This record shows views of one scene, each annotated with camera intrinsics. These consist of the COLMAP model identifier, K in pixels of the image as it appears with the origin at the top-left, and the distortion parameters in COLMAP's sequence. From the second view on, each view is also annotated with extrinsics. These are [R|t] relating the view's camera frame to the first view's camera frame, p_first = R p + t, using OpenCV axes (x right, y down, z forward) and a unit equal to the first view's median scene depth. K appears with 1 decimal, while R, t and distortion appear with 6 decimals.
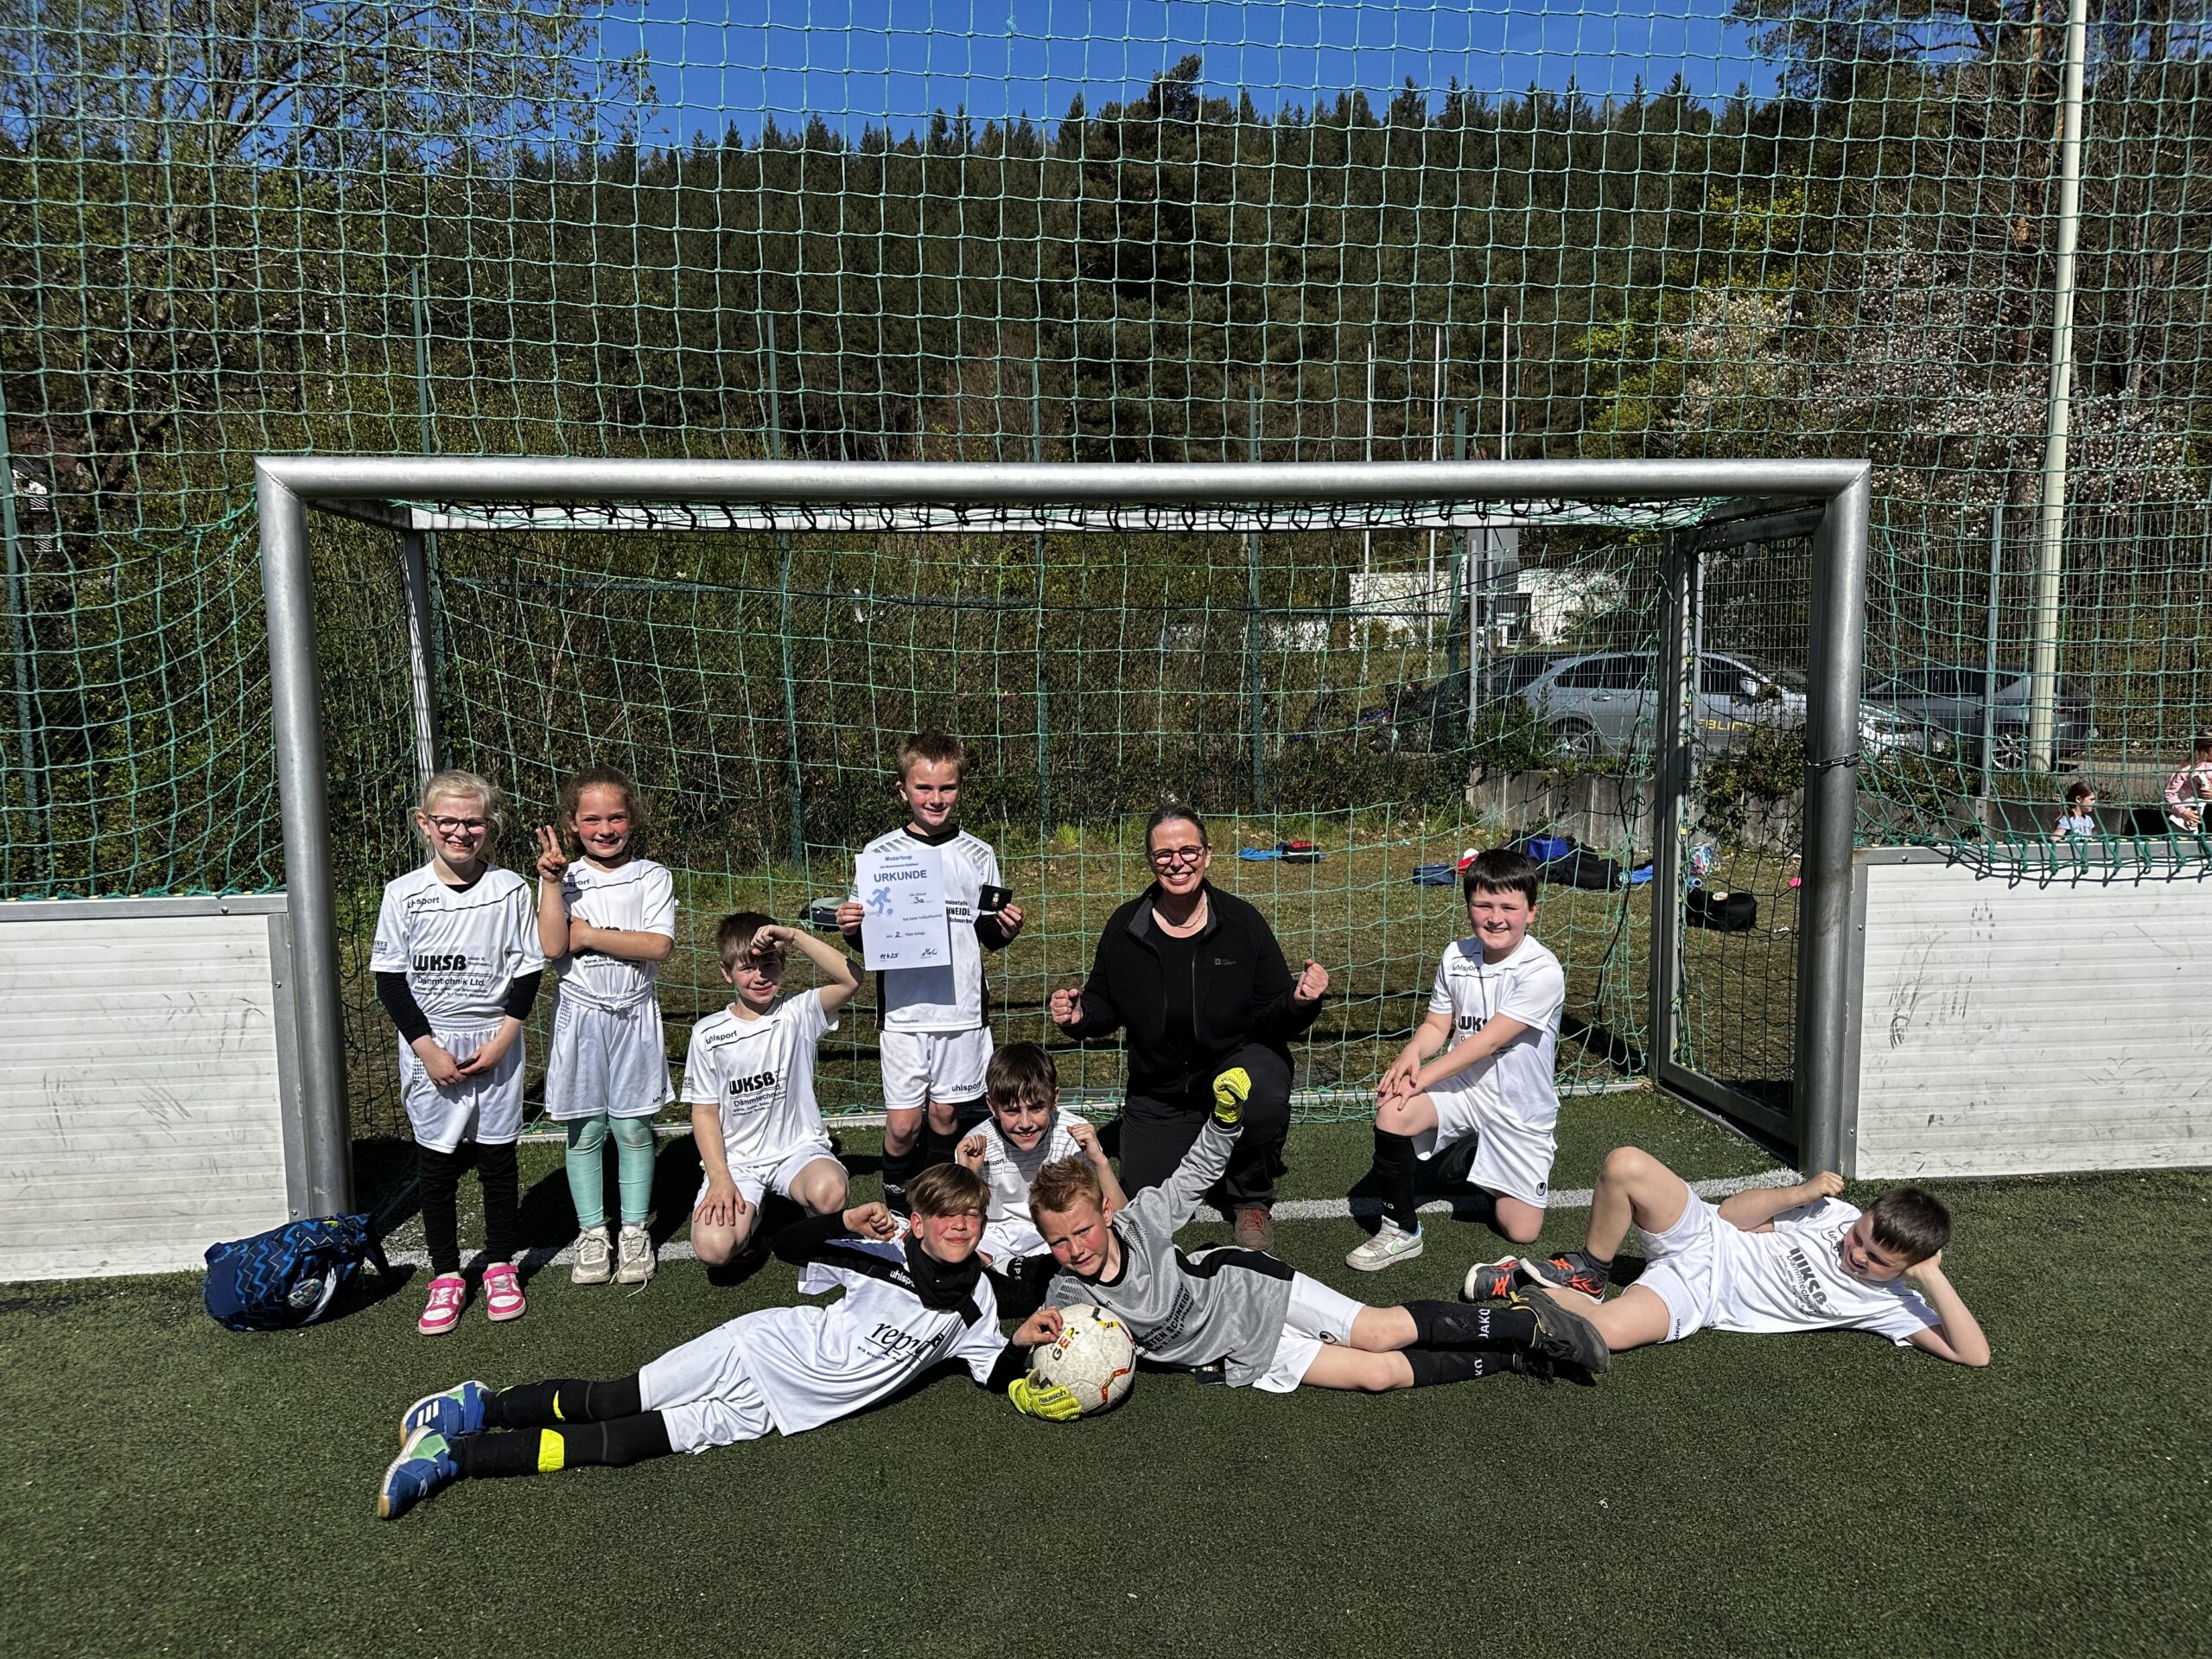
lens RADIAL K [[1558.9, 0, 1120.1], [0, 1558.9, 843.2], [0, 0, 1]] dist [0.004750, -0.009157]
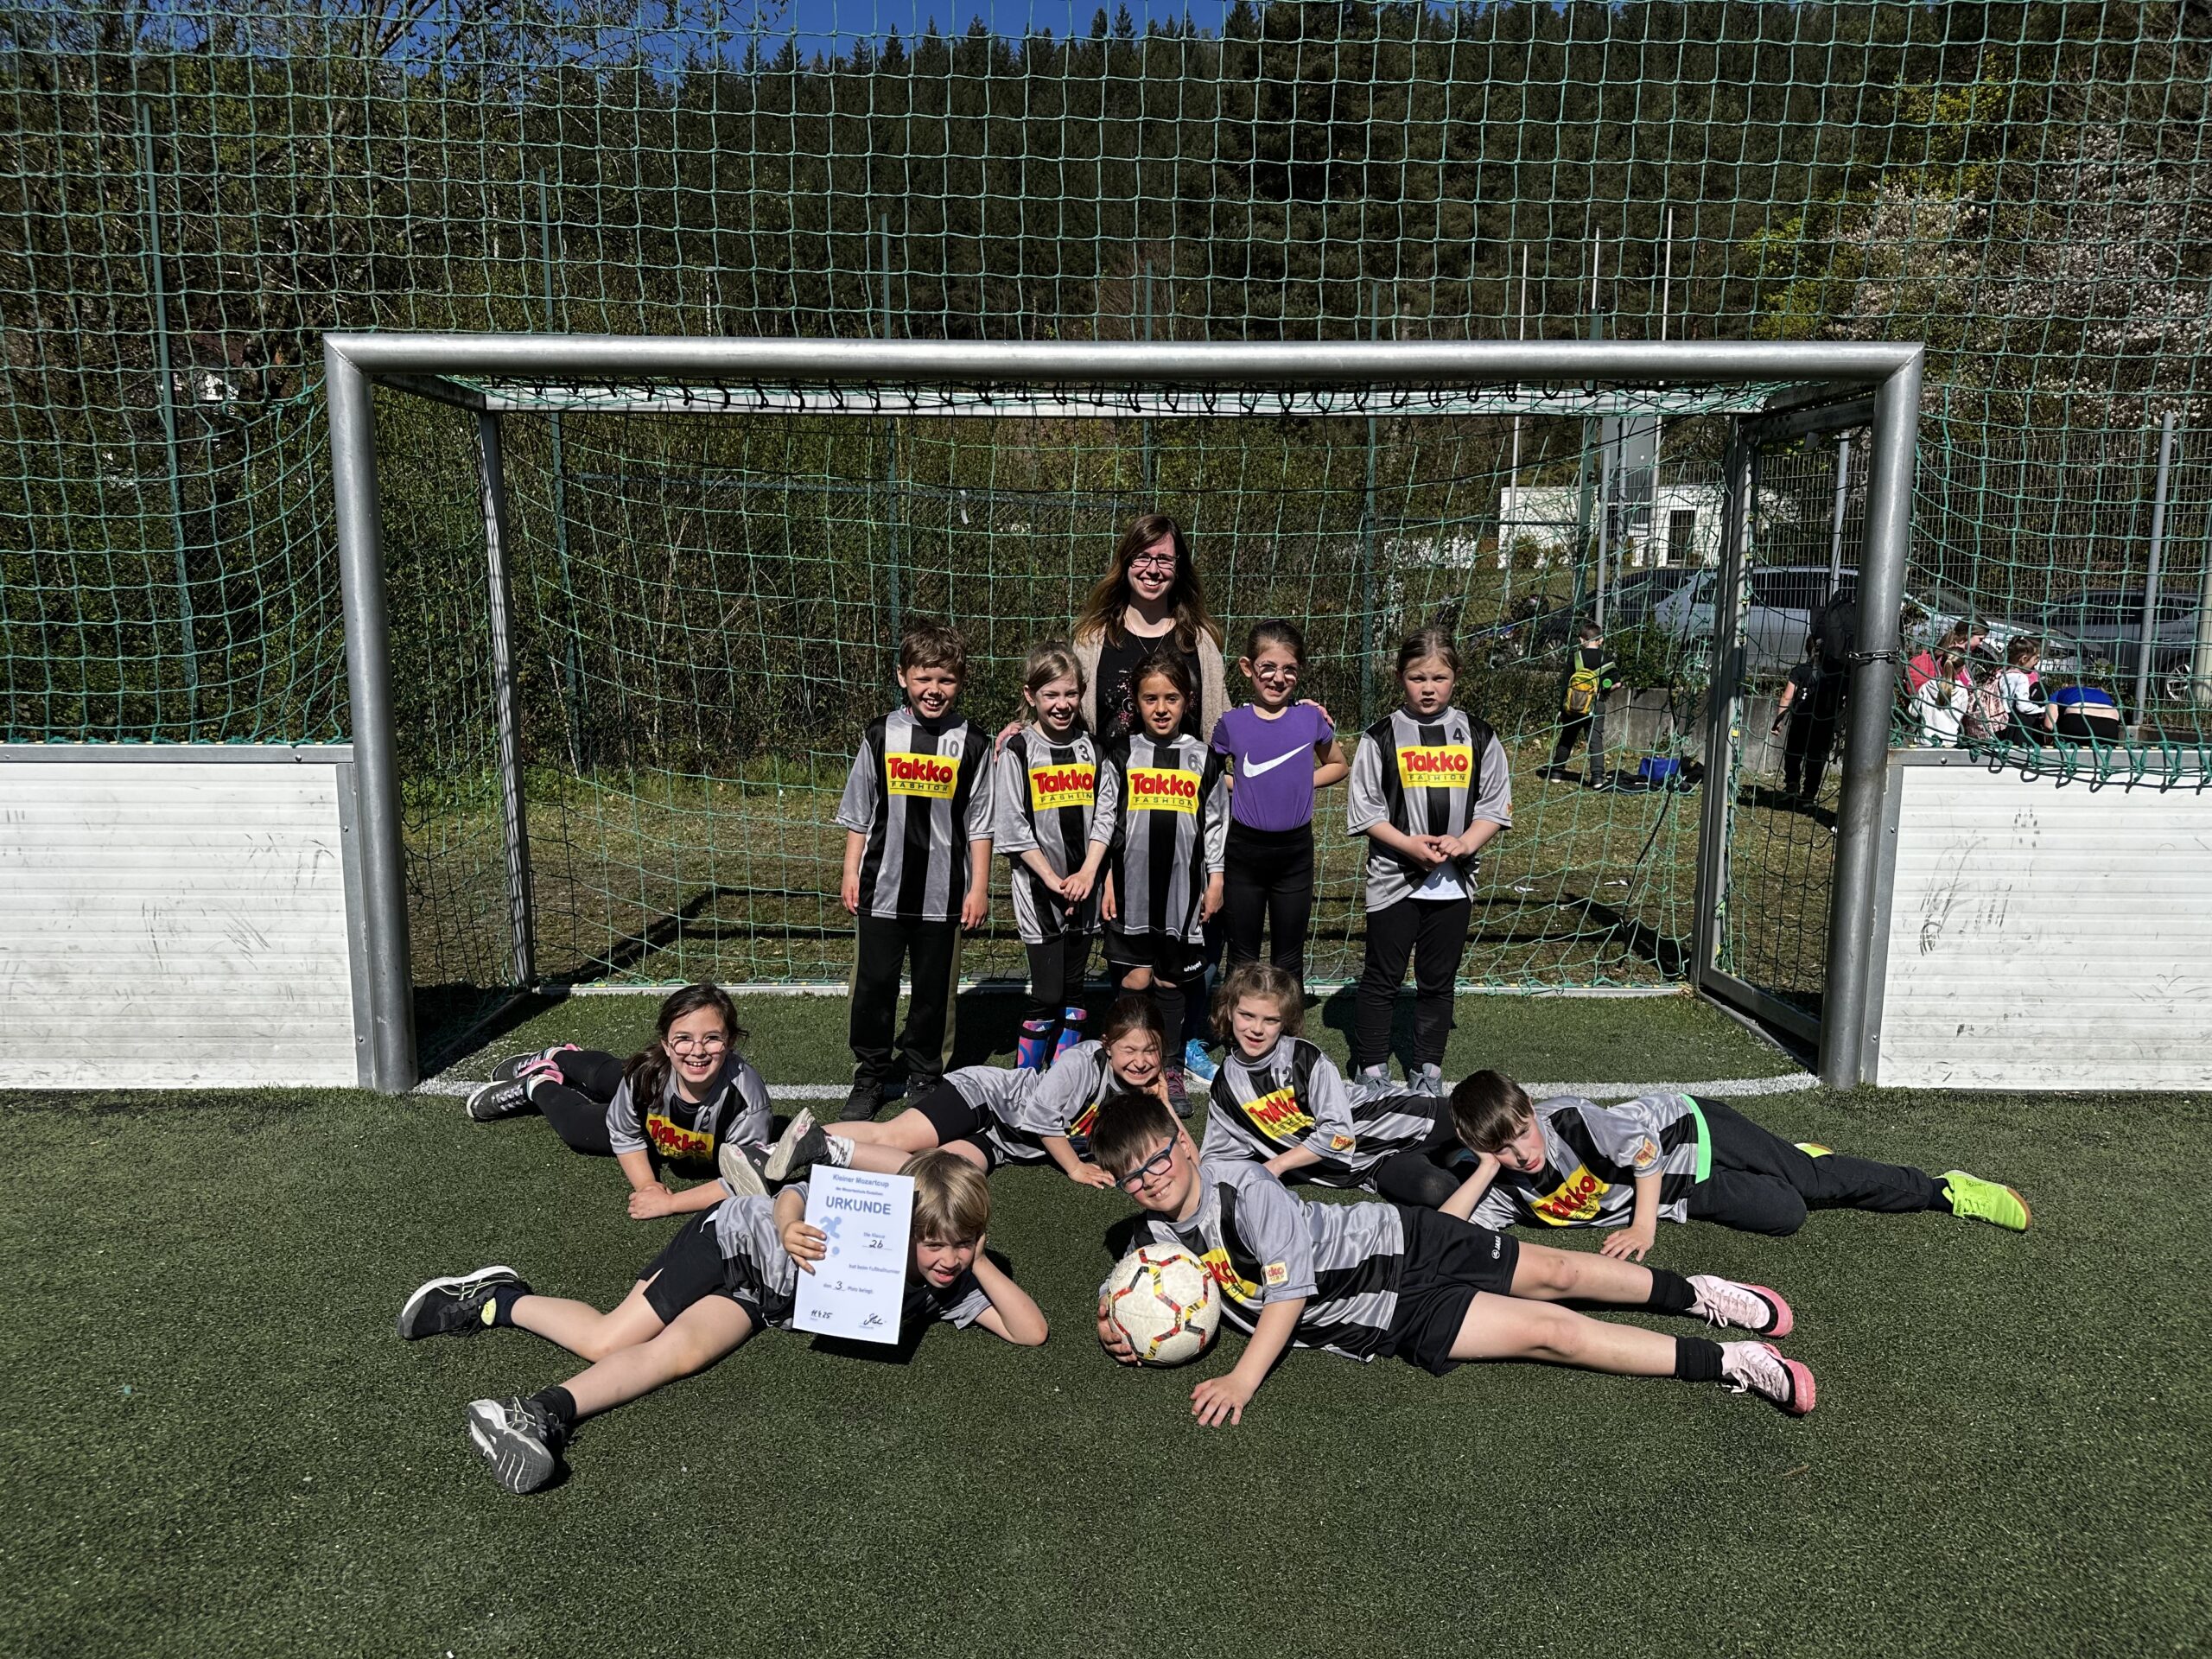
lens RADIAL K [[1562.5, 0, 1109.2], [0, 1562.5, 838.3], [0, 0, 1]] dist [0.001439, -0.003858]
pose [[0.994390, 0.033727, -0.100257, 0.080045], [-0.028817, 0.998332, 0.050029, 0.022970], [0.101778, -0.046859, 0.993703, -0.019941]]
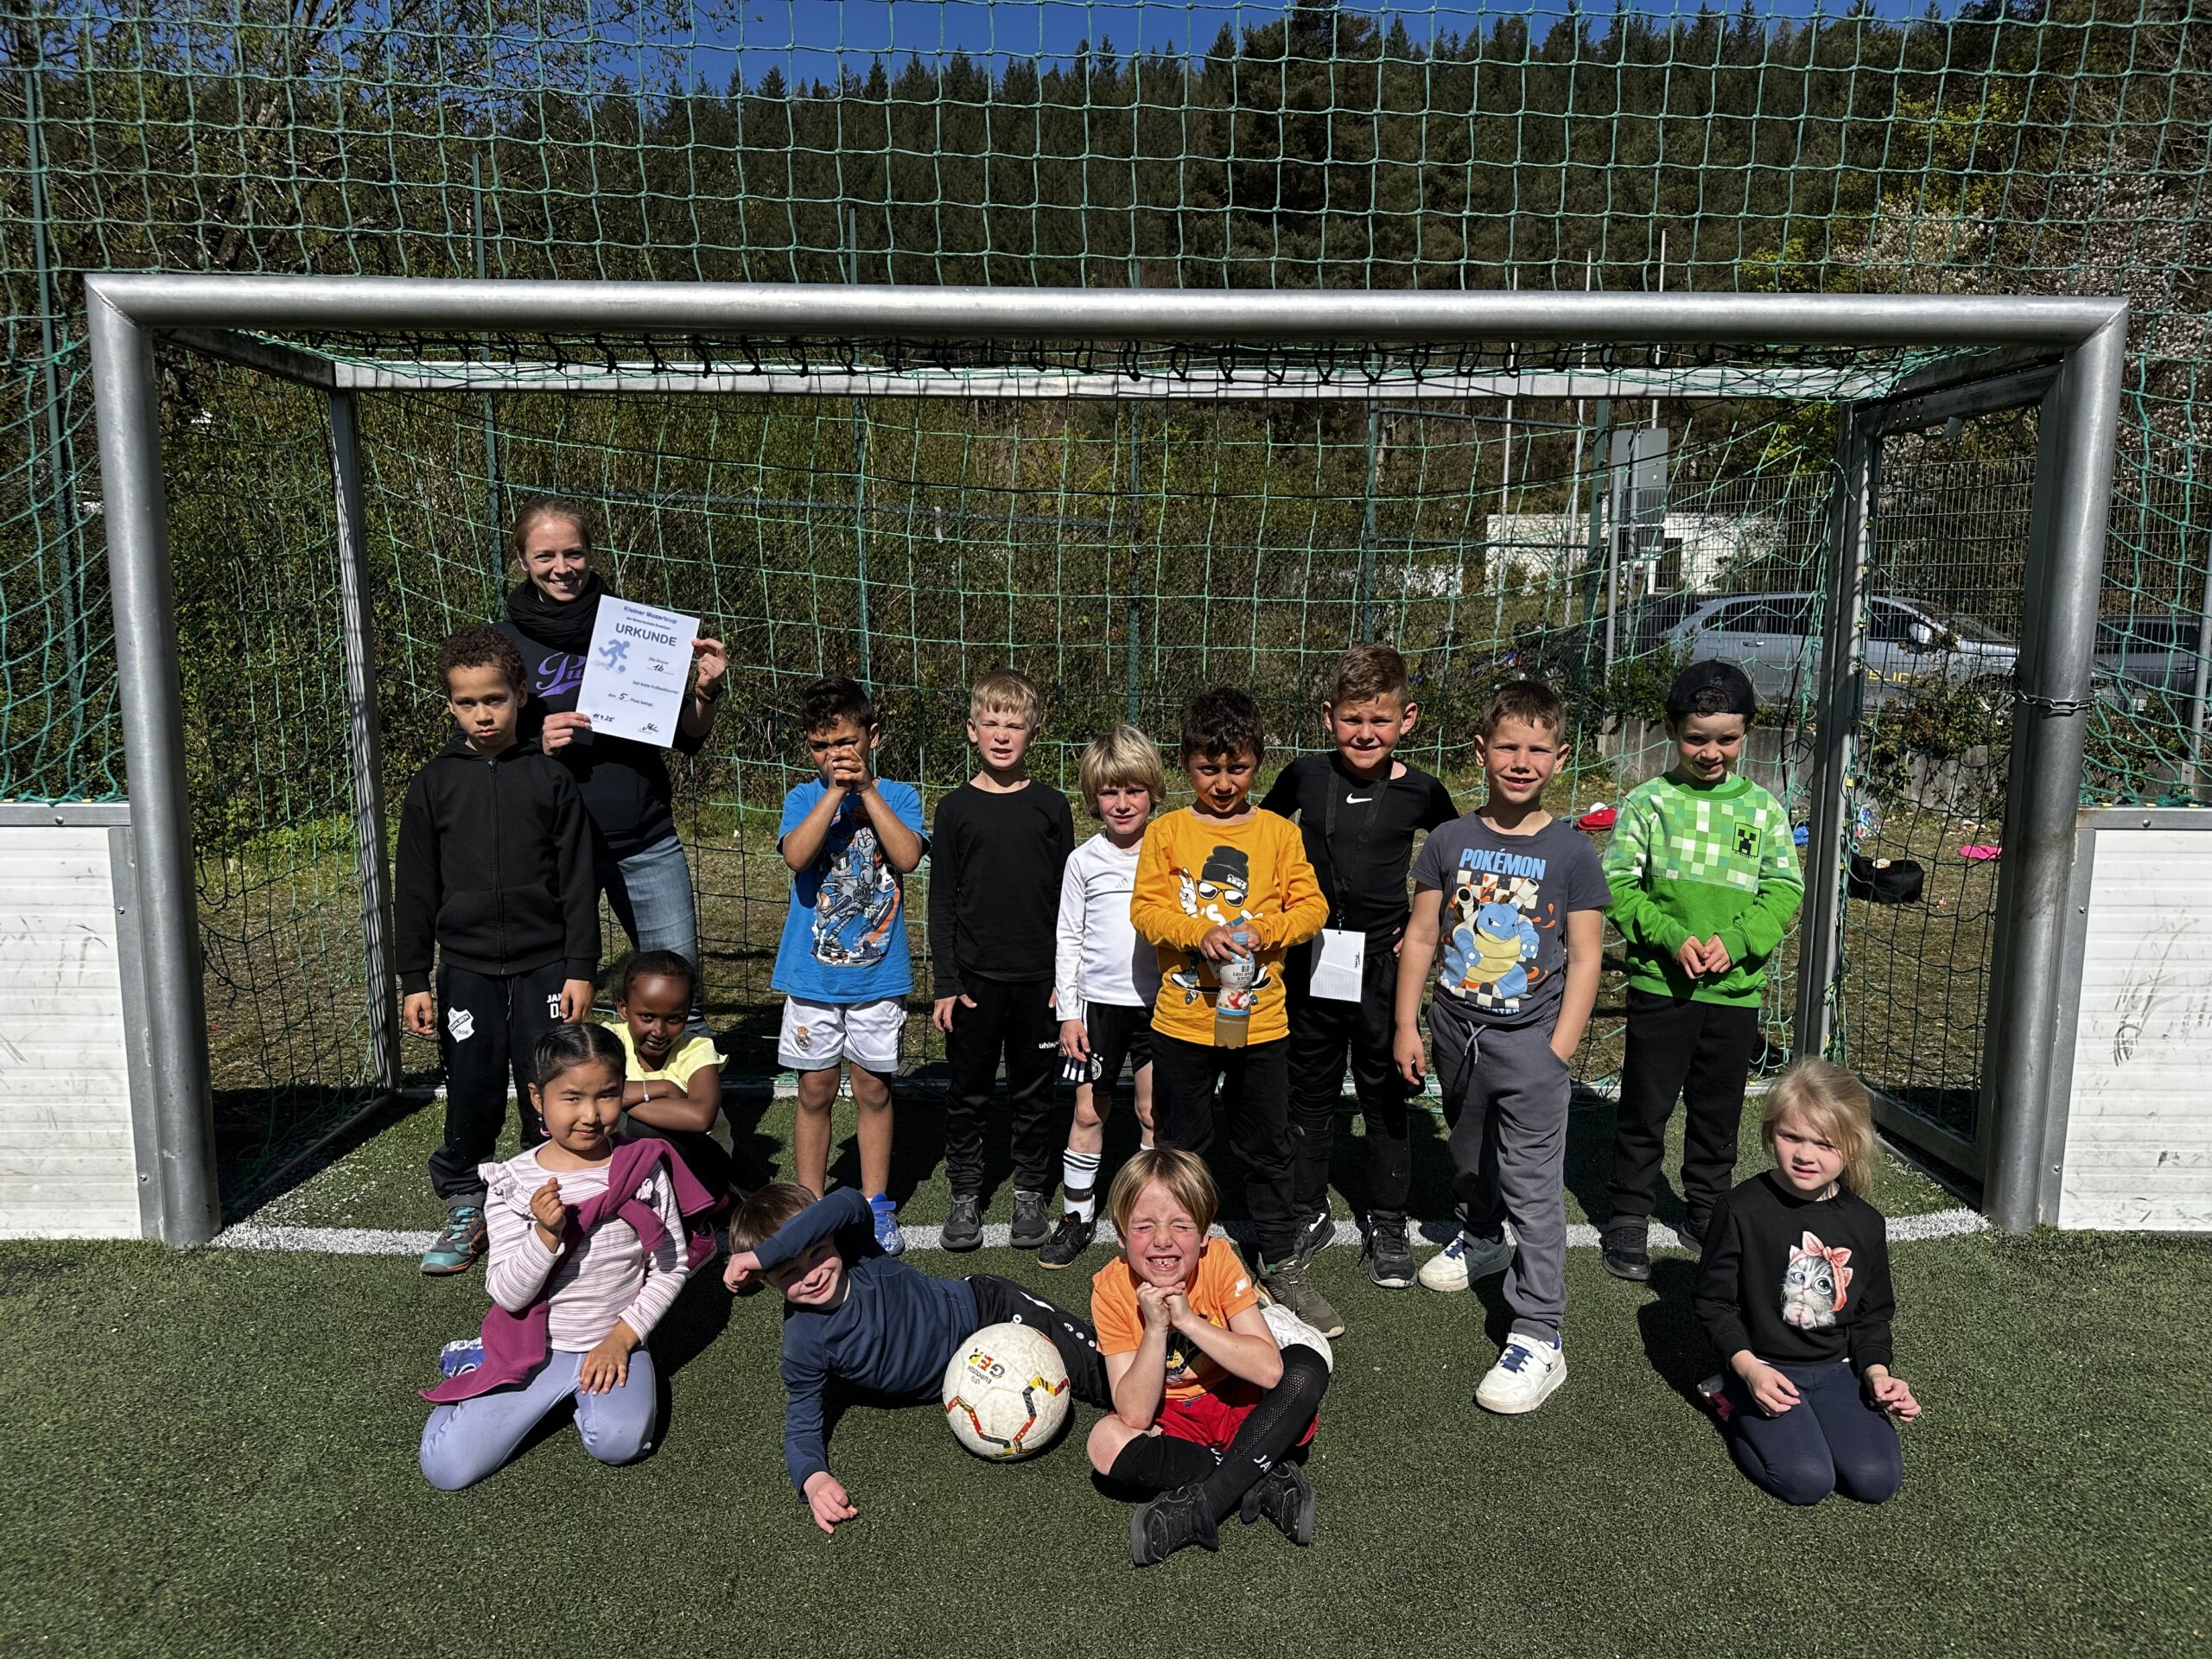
lens RADIAL K [[1552.1, 0, 1114.3], [0, 1552.1, 837.1], [0, 0, 1]] dist [-0.009013, 0.003905]
pose [[0.995721, 0.032180, -0.086631, 0.055898], [-0.029434, 0.999029, 0.032791, 0.006380], [0.087603, -0.030101, 0.995701, 0.178093]]
